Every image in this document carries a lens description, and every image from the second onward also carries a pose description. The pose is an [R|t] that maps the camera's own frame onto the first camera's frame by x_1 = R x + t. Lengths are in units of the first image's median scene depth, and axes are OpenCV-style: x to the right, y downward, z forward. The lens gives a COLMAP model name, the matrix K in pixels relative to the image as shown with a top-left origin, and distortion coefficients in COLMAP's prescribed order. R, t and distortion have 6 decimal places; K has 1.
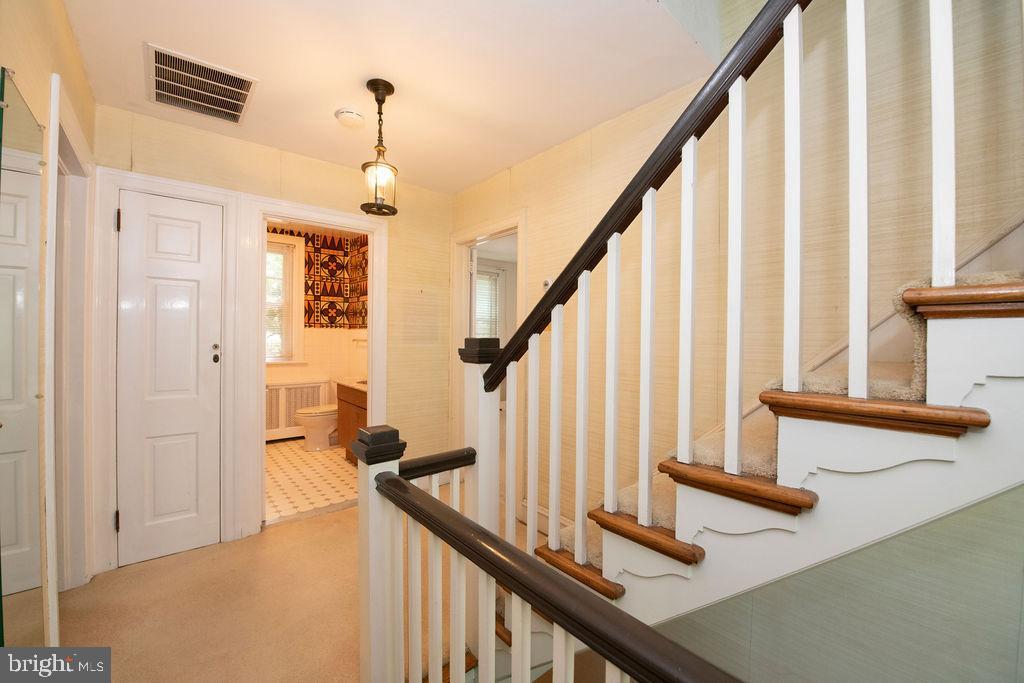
lens RADIAL K [[425.0, 0, 508.8], [0, 425.0, 338.5], [0, 0, 1]] dist [-0.001443, -0.000020]
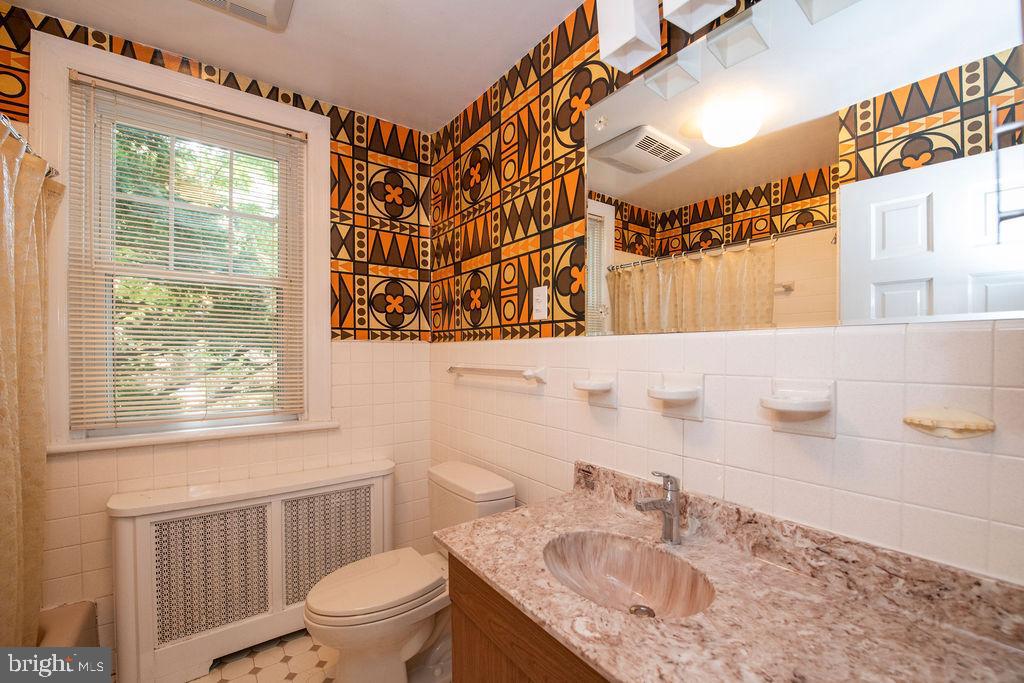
lens RADIAL K [[425.0, 0, 510.6], [0, 425.0, 351.1], [0, 0, 1]] dist [-0.001443, -0.000020]
pose [[0.999467, -0.010674, -0.030846, -0.290183], [0.010441, 0.999916, -0.007697, -0.009330], [0.030926, 0.007371, 0.999494, 0.585896]]
